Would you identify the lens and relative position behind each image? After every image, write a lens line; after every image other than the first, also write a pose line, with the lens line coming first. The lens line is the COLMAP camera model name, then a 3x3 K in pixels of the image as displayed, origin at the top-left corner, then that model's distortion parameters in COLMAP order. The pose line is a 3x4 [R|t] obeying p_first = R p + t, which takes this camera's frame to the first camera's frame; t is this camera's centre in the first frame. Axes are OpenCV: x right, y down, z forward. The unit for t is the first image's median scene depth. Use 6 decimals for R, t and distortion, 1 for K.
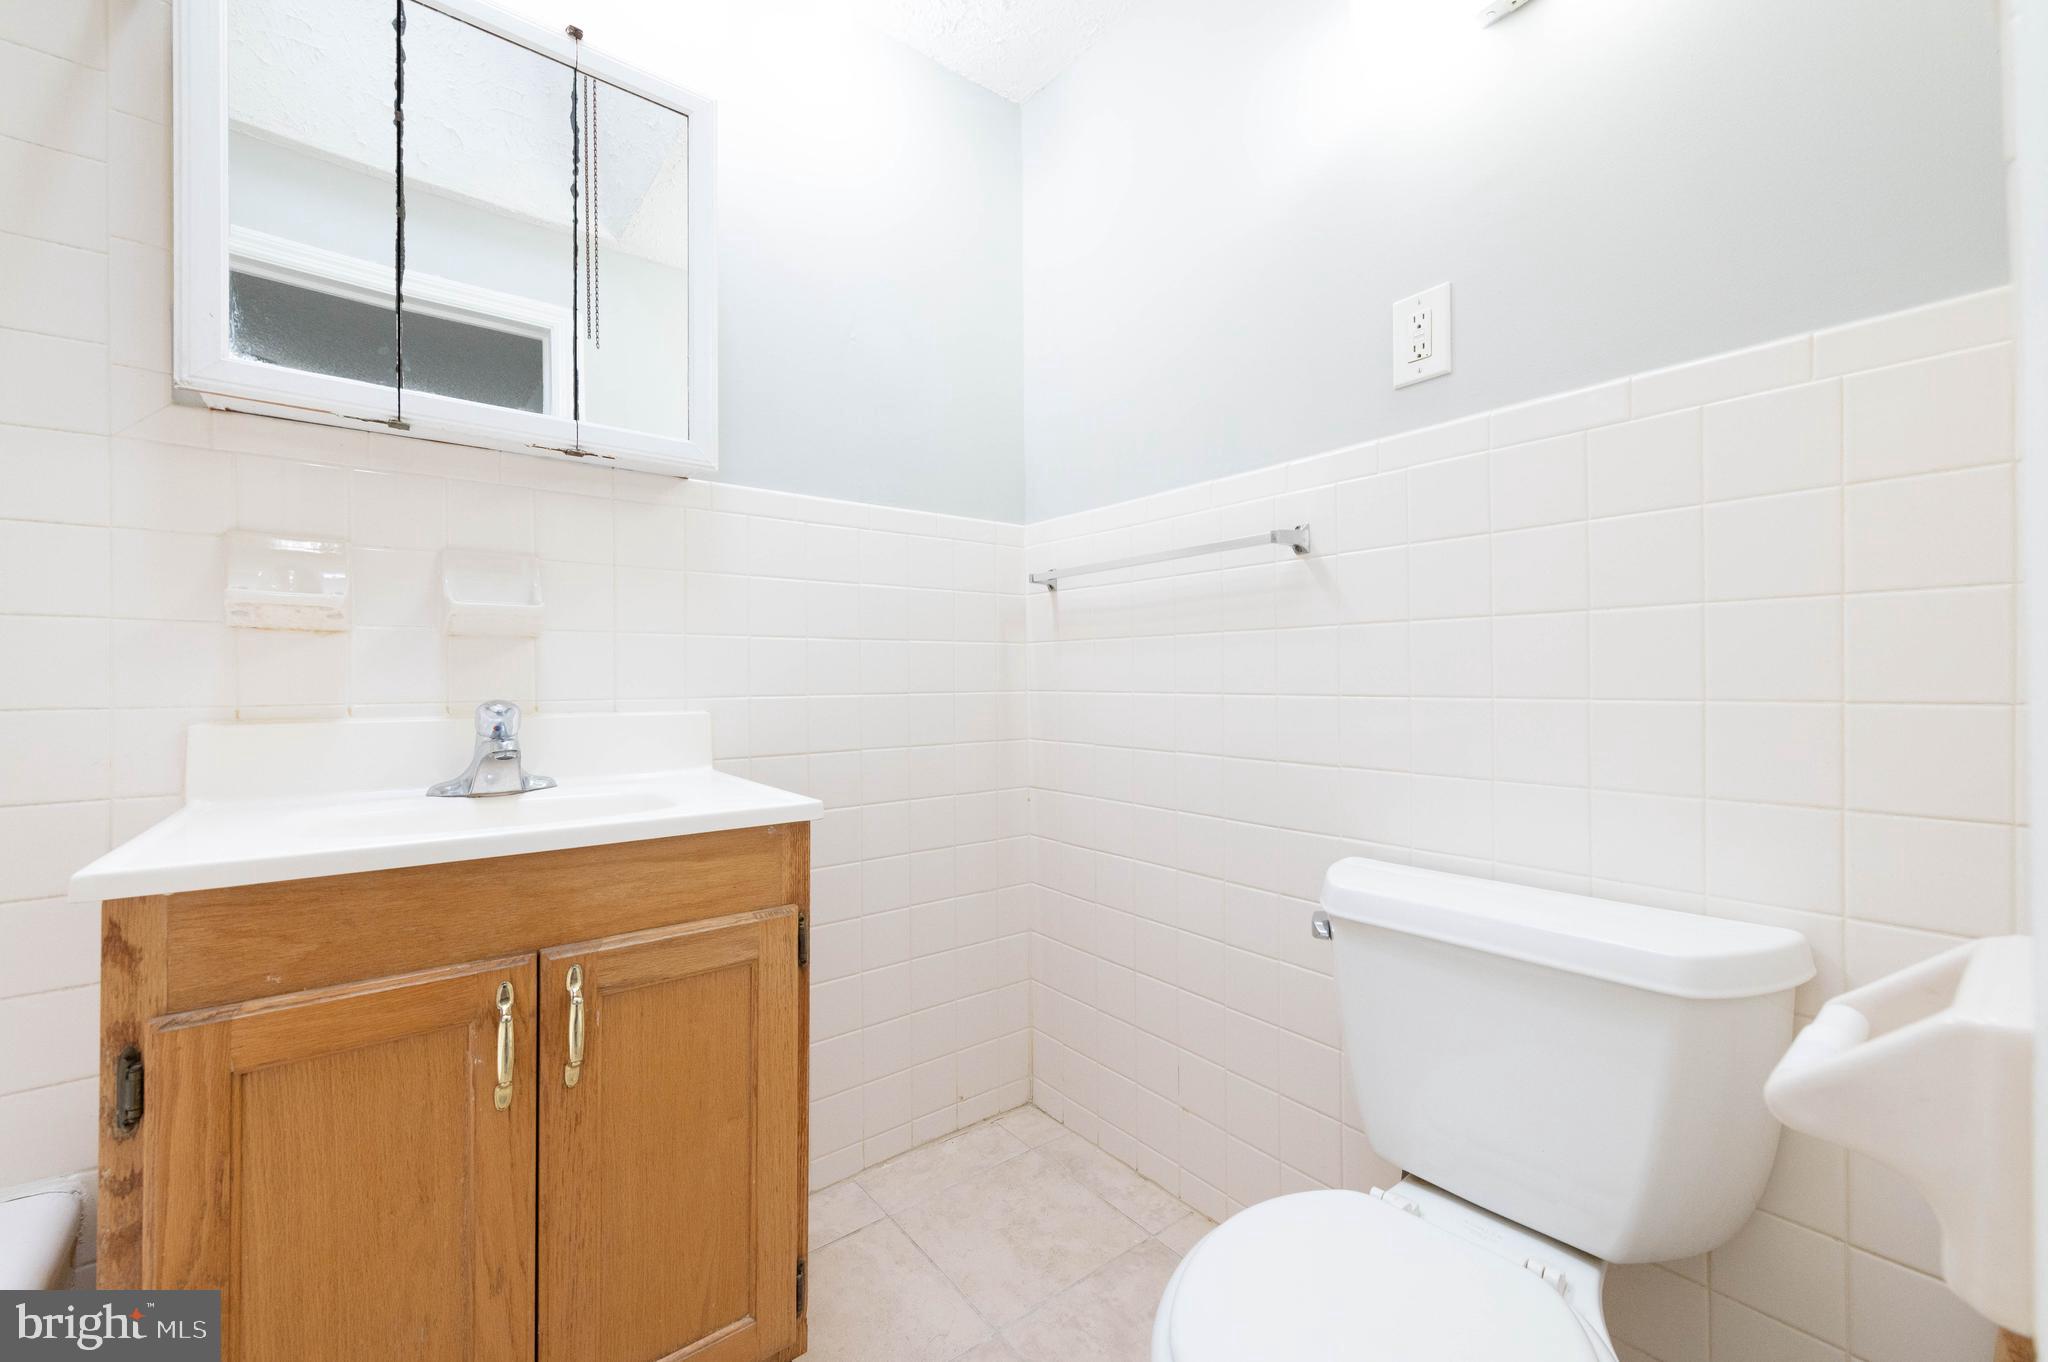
lens RADIAL K [[804.7, 0, 1024.3], [0, 804.7, 681.2], [0, 0, 1]] dist [0.008762, -0.002602]
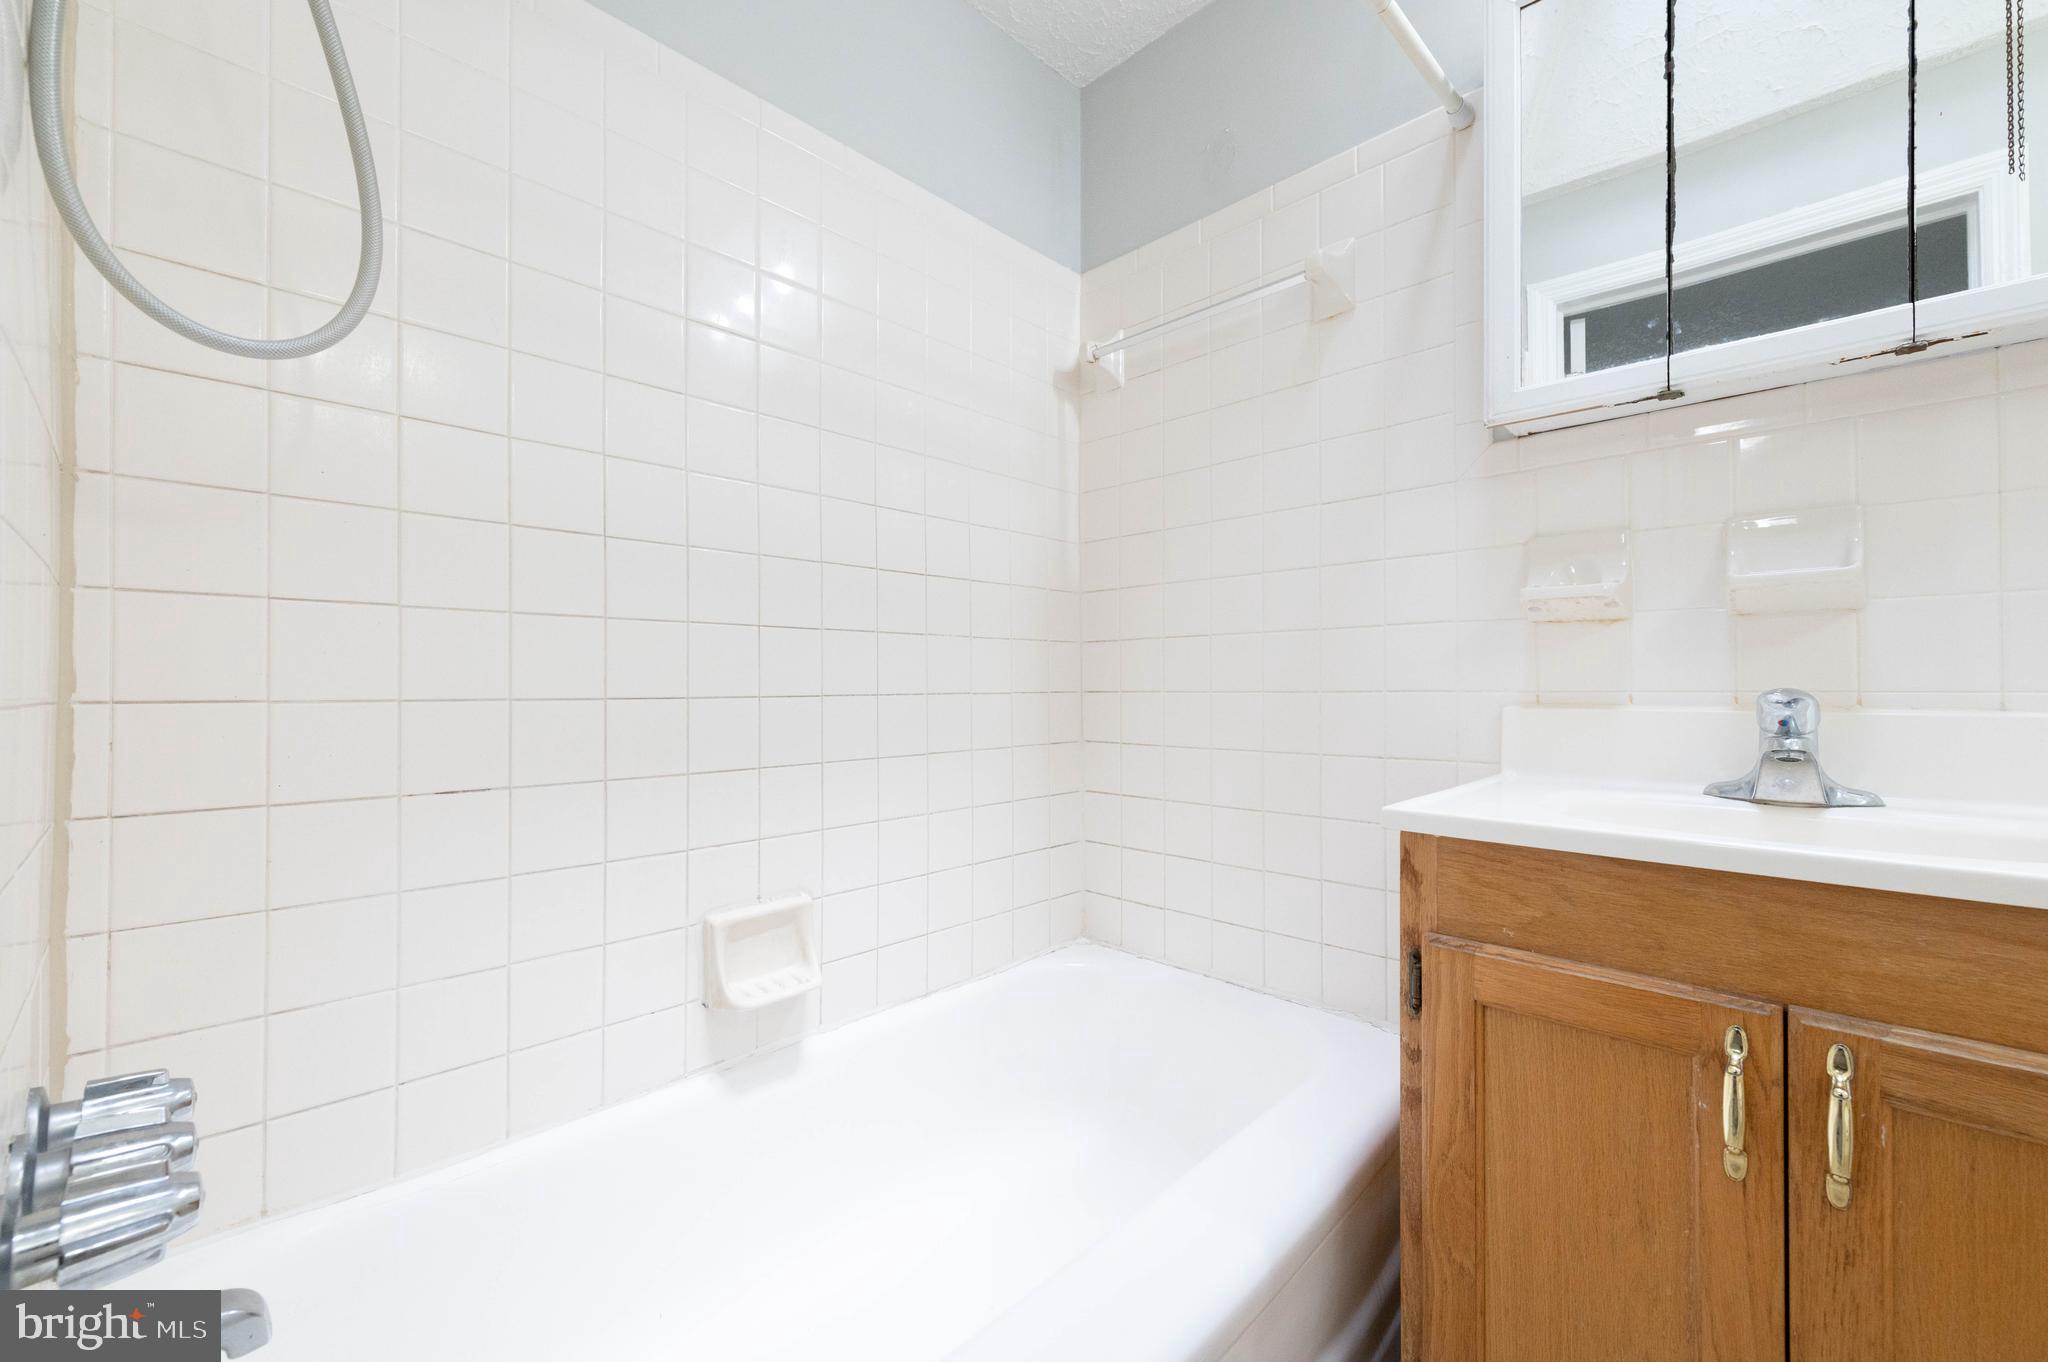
lens RADIAL K [[804.7, 0, 1043.7], [0, 804.7, 684.1], [0, 0, 1]] dist [0.008762, -0.002602]
pose [[0.137245, -0.003050, -0.990532, 0.063828], [0.005309, 0.999983, -0.002343, 0.019675], [0.990523, -0.004937, 0.137258, 0.161979]]
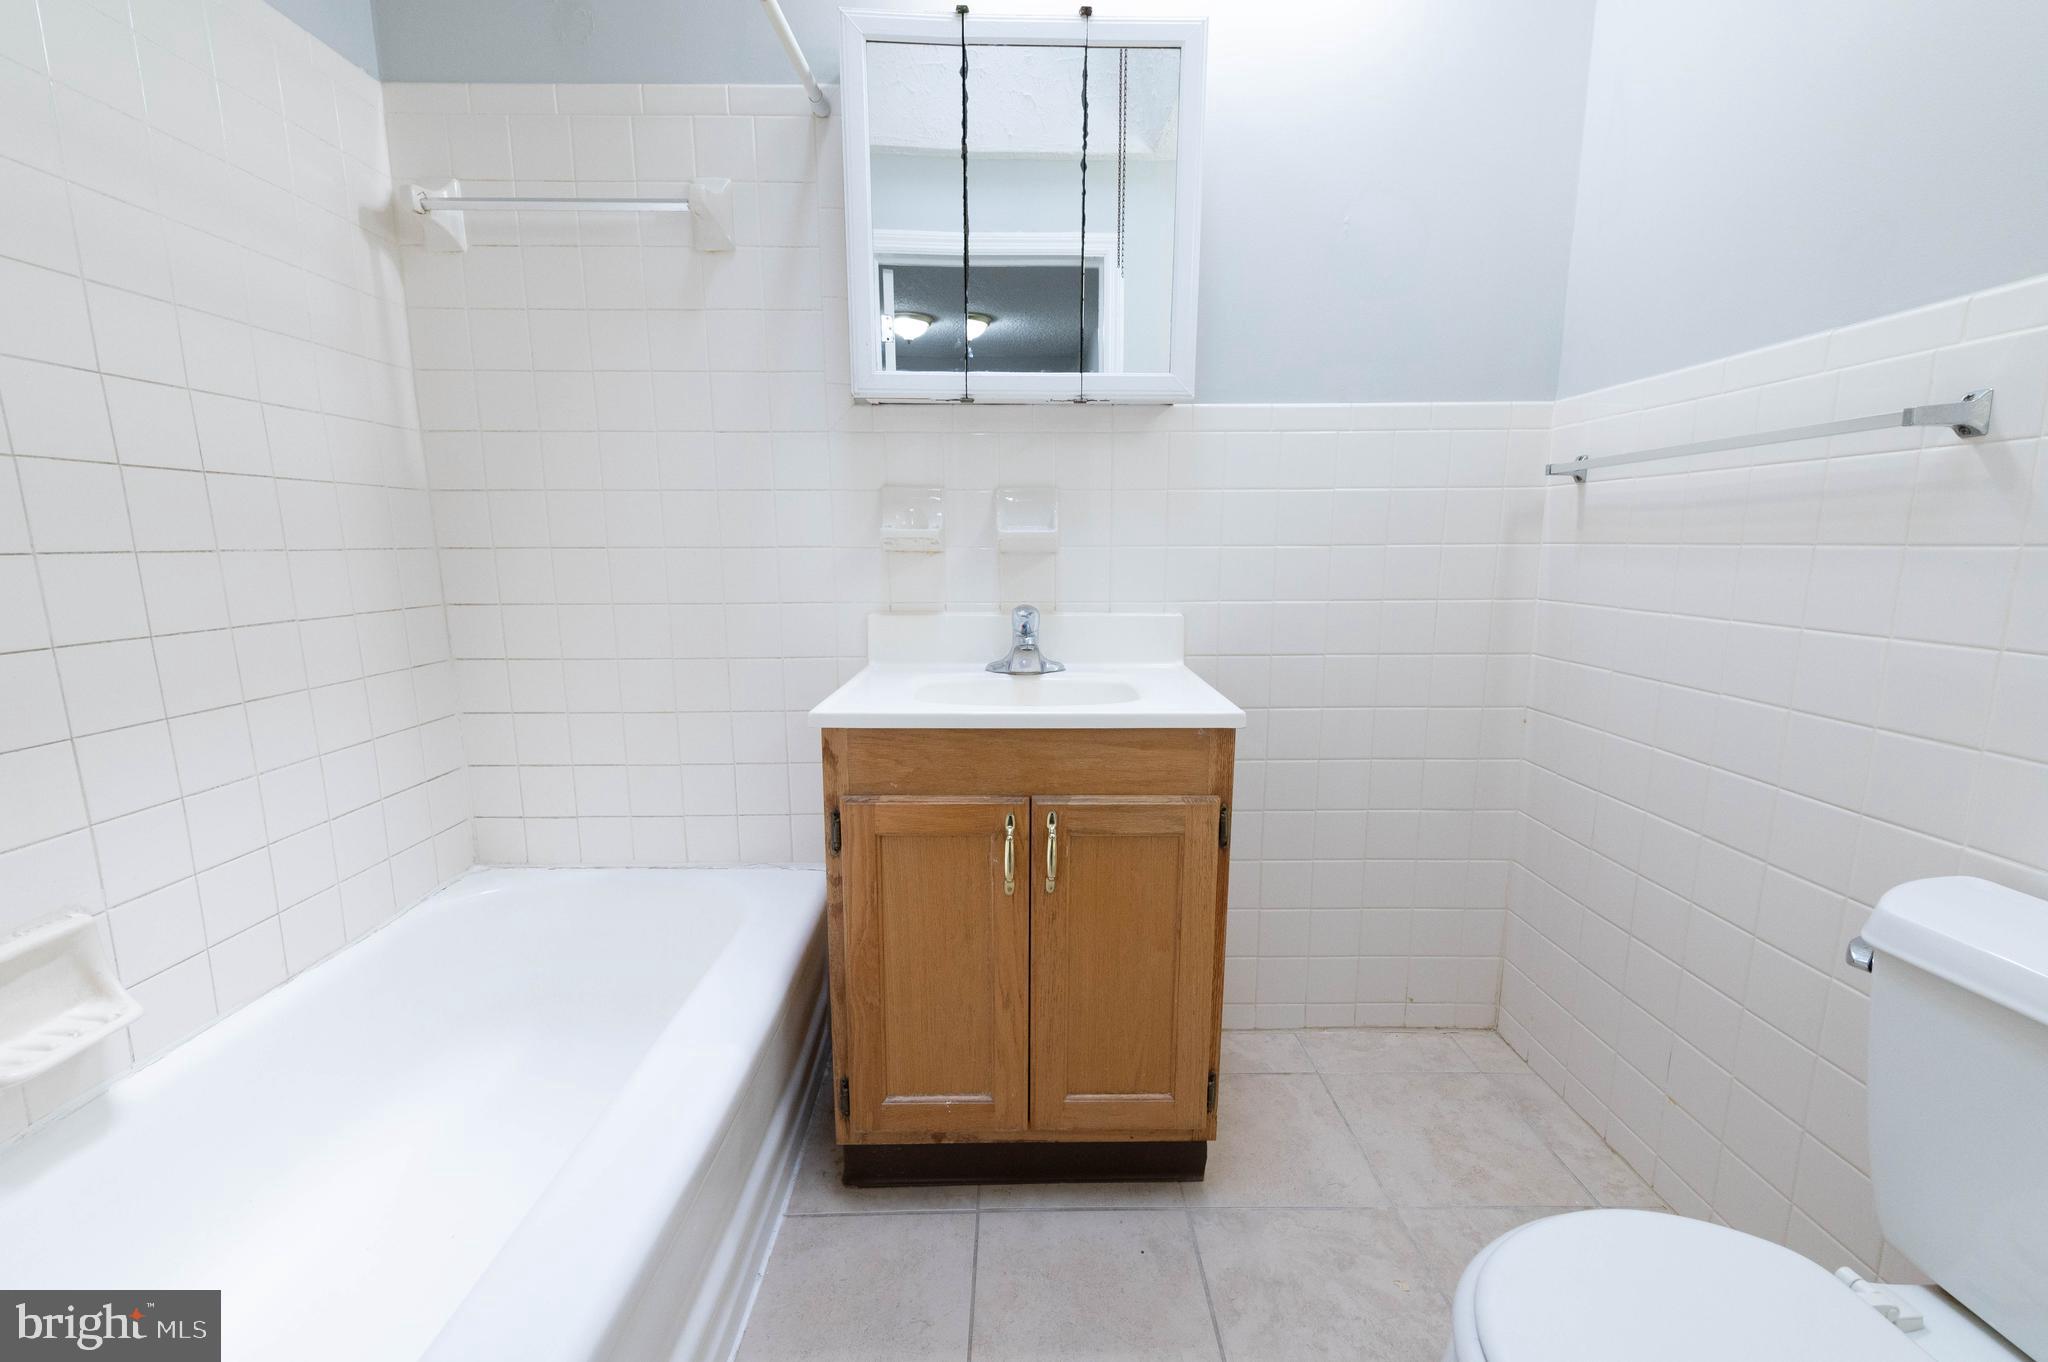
lens RADIAL K [[804.7, 0, 1024.7], [0, 804.7, 678.6], [0, 0, 1]] dist [0.008762, -0.002602]
pose [[0.789738, 0.104722, -0.604440, 0.189552], [-0.000898, 0.985517, 0.169573, -0.093266], [0.613444, -0.133376, 0.778394, -0.063718]]
